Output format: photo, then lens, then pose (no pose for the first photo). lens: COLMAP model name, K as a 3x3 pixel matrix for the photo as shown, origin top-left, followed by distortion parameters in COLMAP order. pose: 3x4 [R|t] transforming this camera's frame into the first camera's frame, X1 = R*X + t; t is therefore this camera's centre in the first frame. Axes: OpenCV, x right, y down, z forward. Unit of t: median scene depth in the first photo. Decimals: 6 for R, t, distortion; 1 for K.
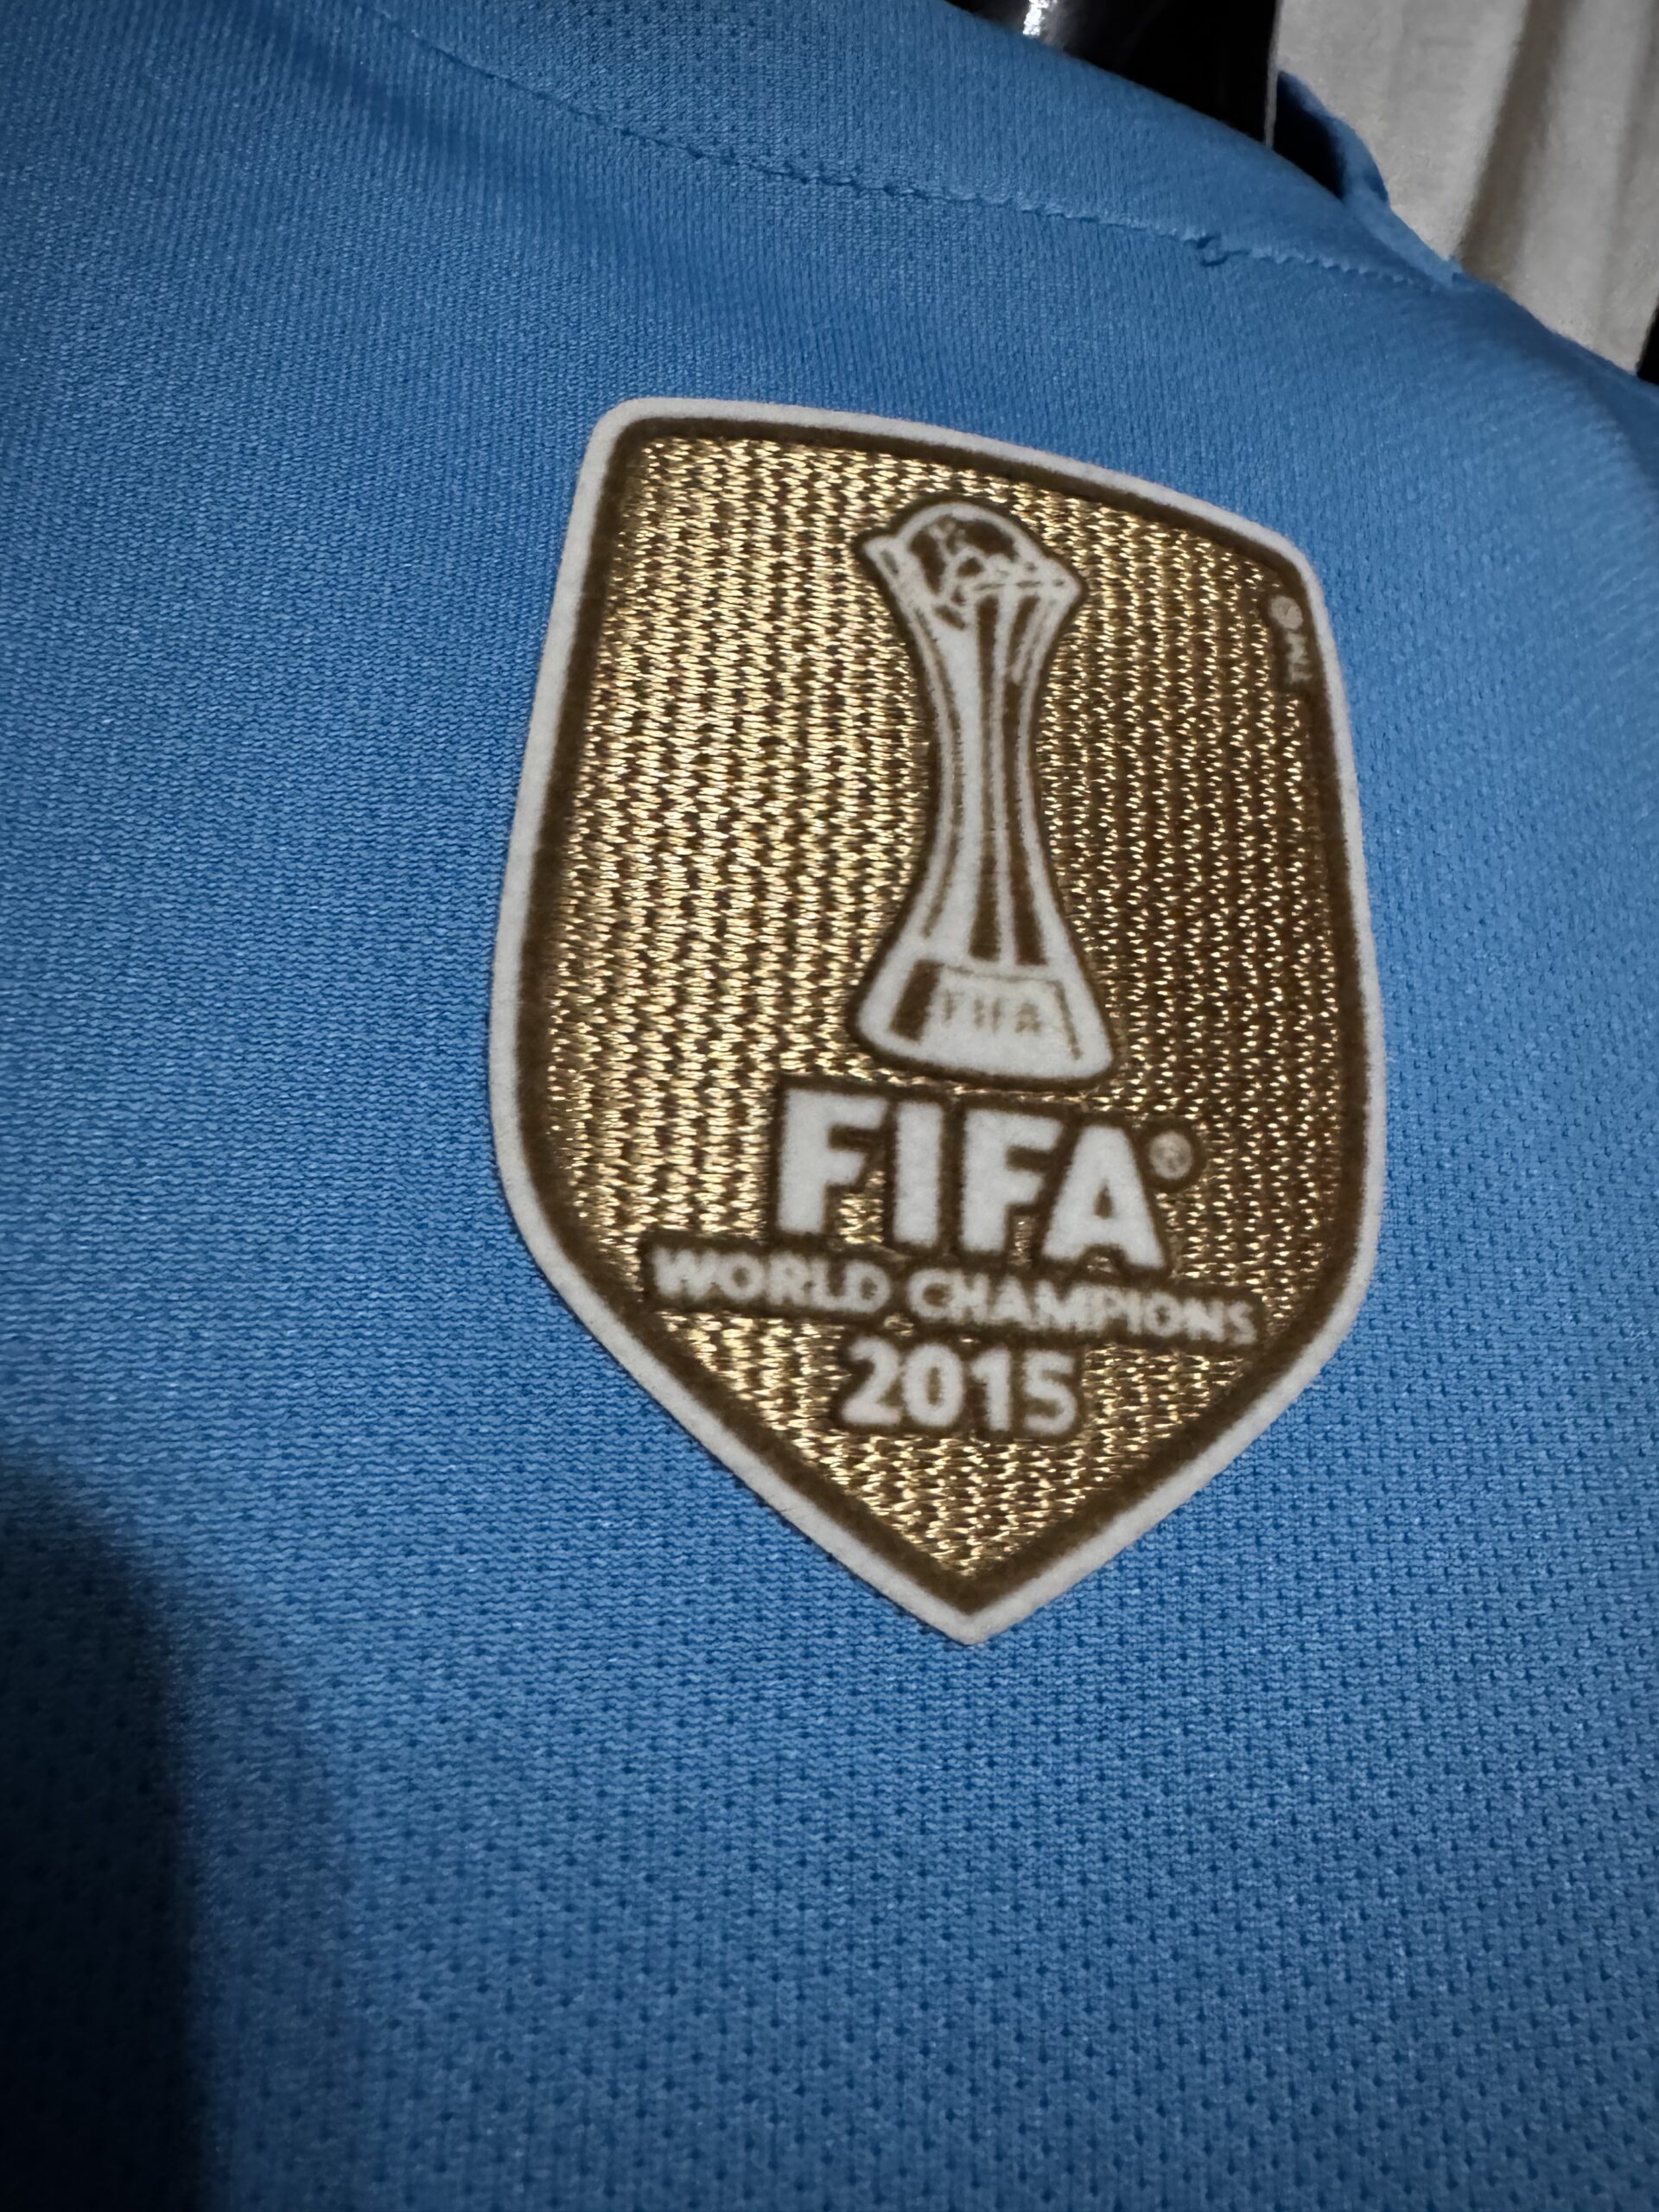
lens RADIAL K [[1539.4, 0, 828.0], [0, 1539.4, 1103.3], [0, 0, 1]] dist [0.002006, 0.000196]
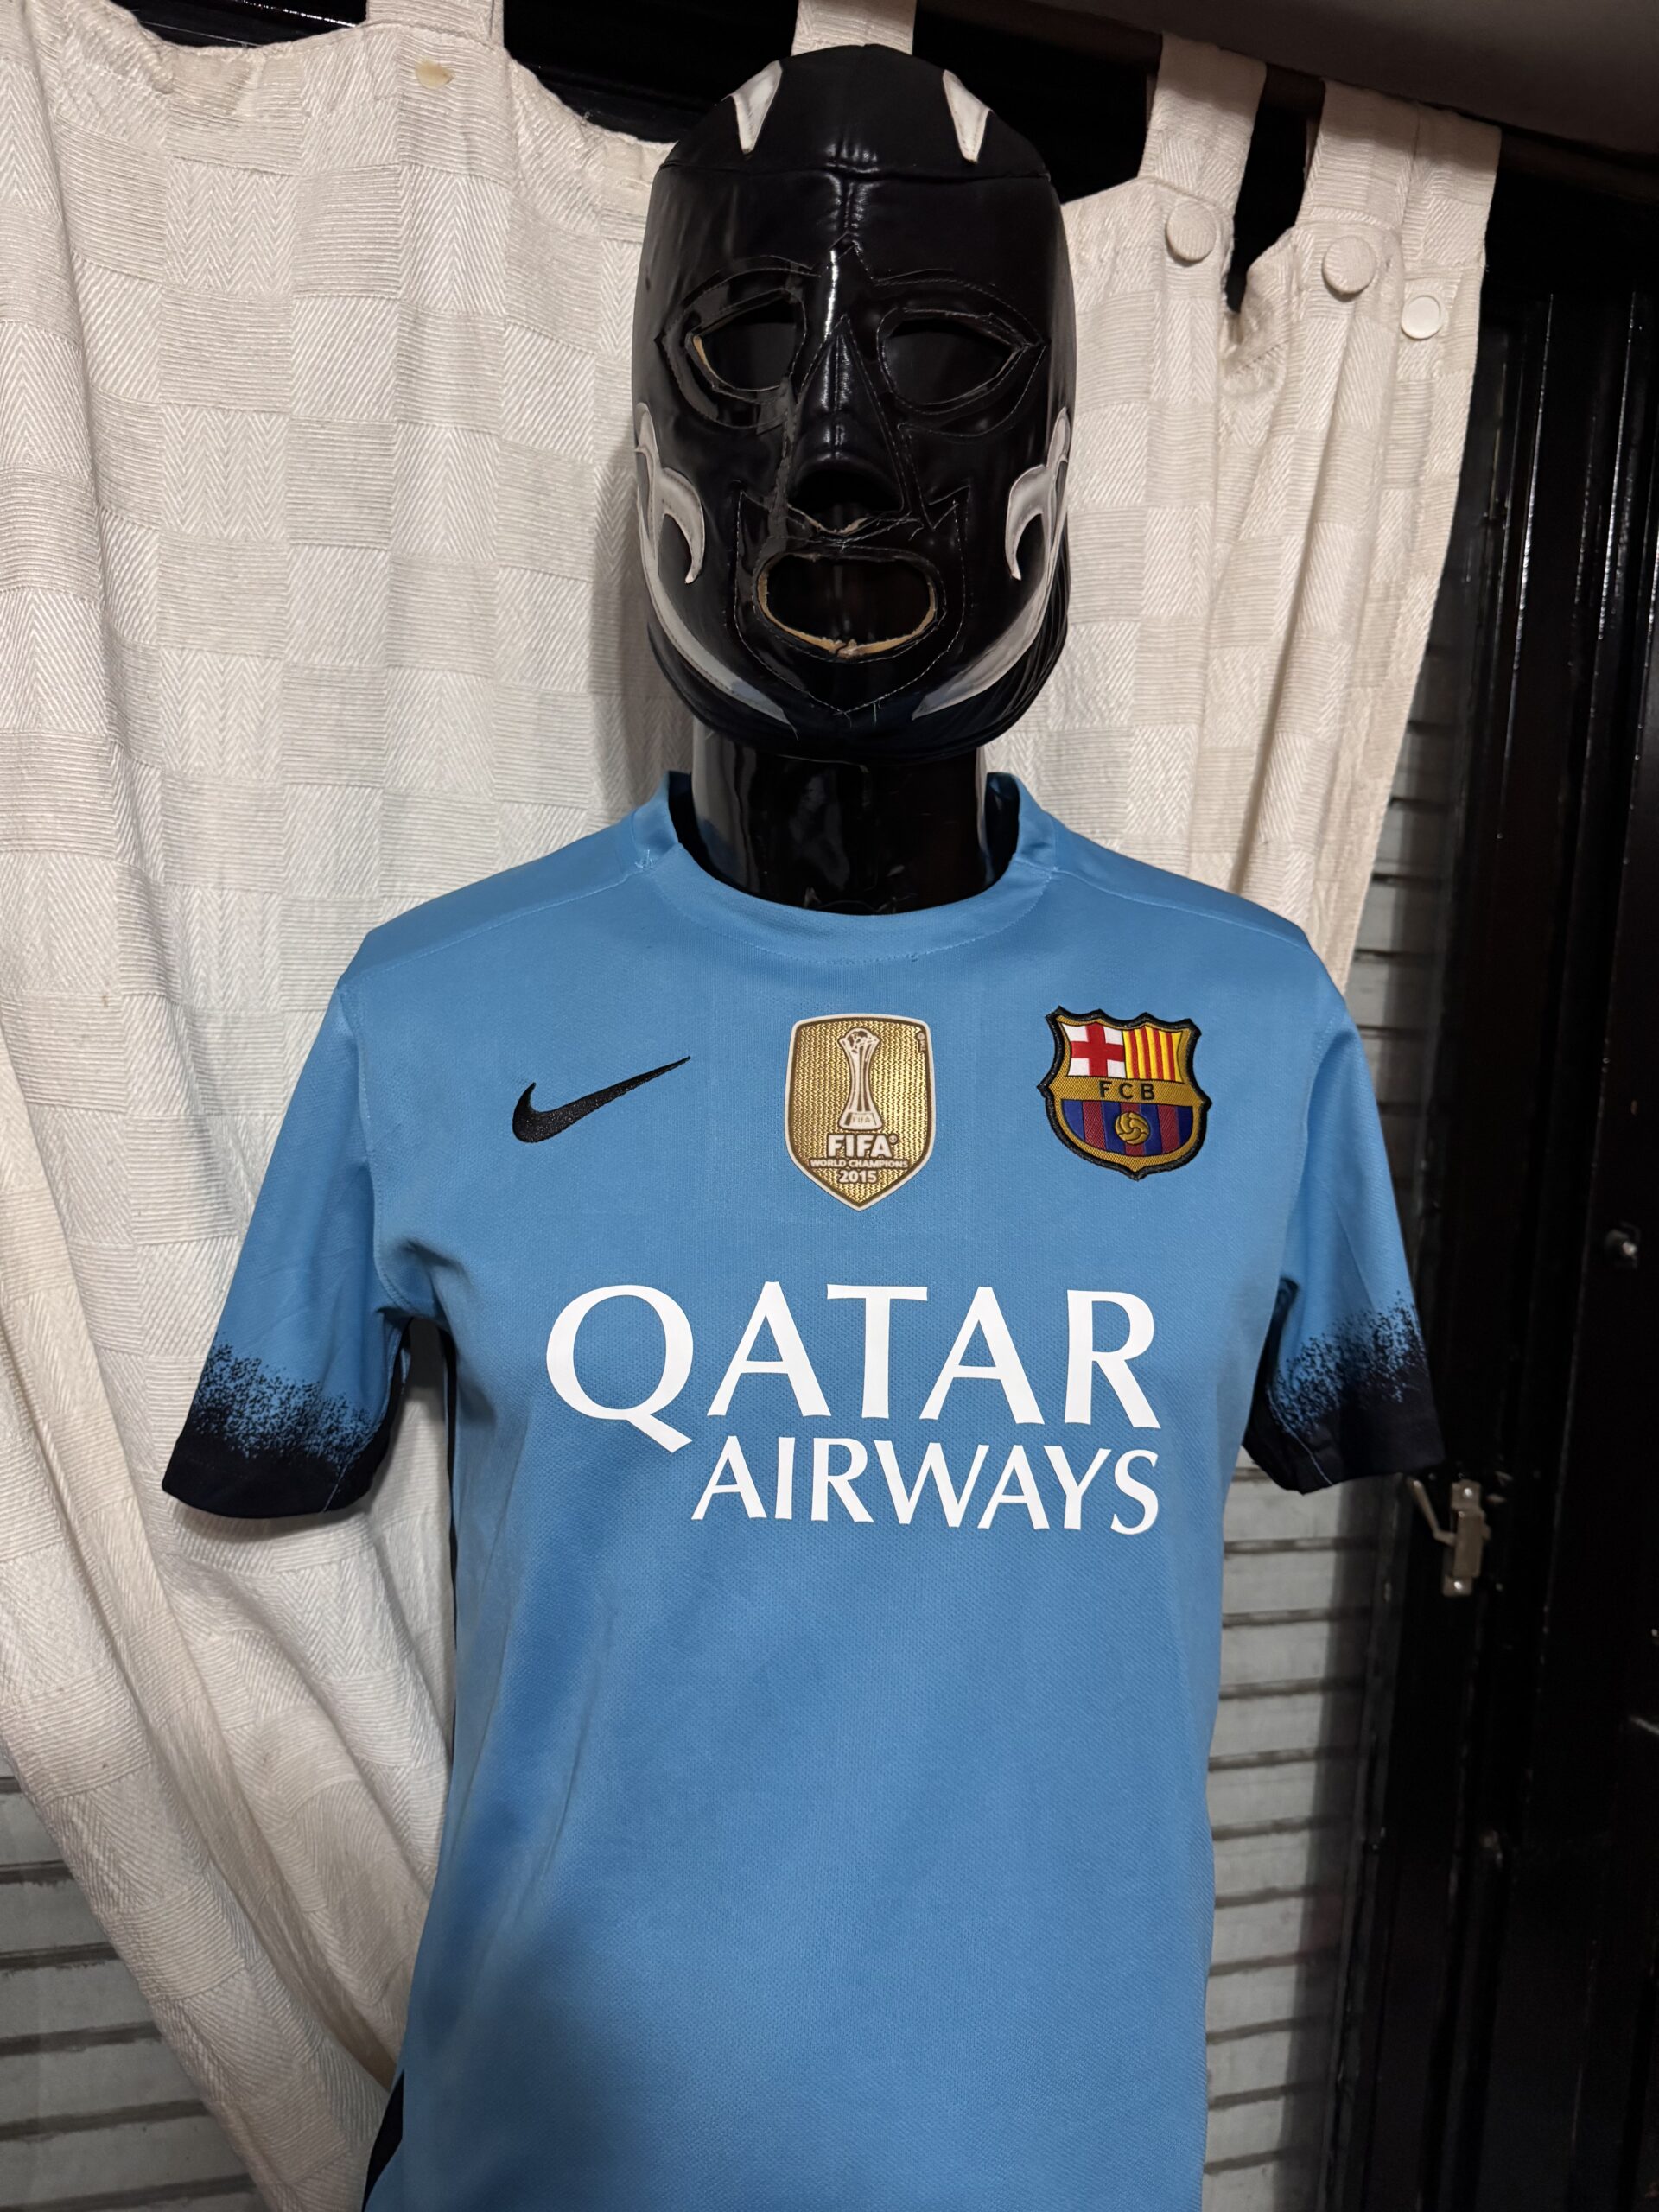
lens RADIAL K [[1539.4, 0, 830.5], [0, 1539.4, 1107.5], [0, 0, 1]] dist [0.002006, 0.000196]
pose [[0.974038, -0.091617, -0.207019, 1.360169], [0.097850, 0.994999, 0.020048, -0.258828], [0.204147, -0.039784, 0.978131, -5.491284]]
